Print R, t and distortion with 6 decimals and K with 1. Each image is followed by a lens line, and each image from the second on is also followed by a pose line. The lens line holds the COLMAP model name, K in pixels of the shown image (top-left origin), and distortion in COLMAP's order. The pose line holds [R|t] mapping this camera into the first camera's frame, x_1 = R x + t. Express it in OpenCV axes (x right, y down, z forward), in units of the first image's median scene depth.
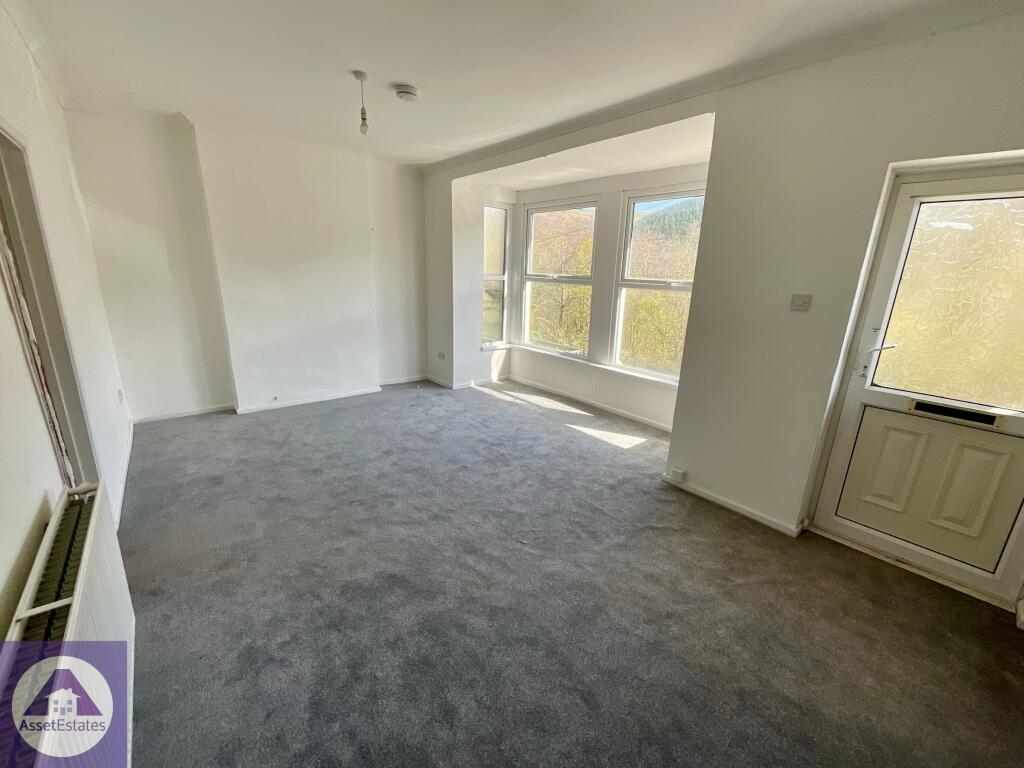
lens RADIAL K [[414.2, 0, 511.4], [0, 414.2, 385.3], [0, 0, 1]] dist [-0.000877, 0.000251]
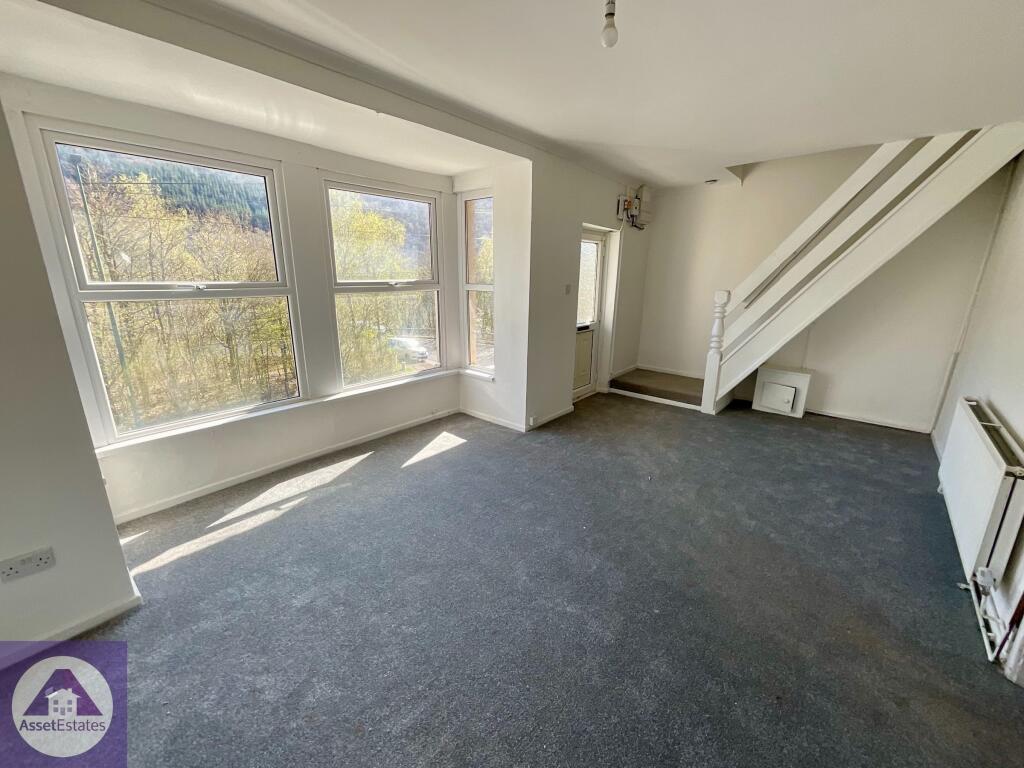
lens RADIAL K [[414.2, 0, 511.4], [0, 414.2, 385.3], [0, 0, 1]] dist [-0.000877, 0.000251]
pose [[-0.158869, -0.293939, 0.942529, -0.600610], [0.255870, 0.909779, 0.326854, -0.253480], [-0.953568, 0.293092, -0.069326, 0.795131]]
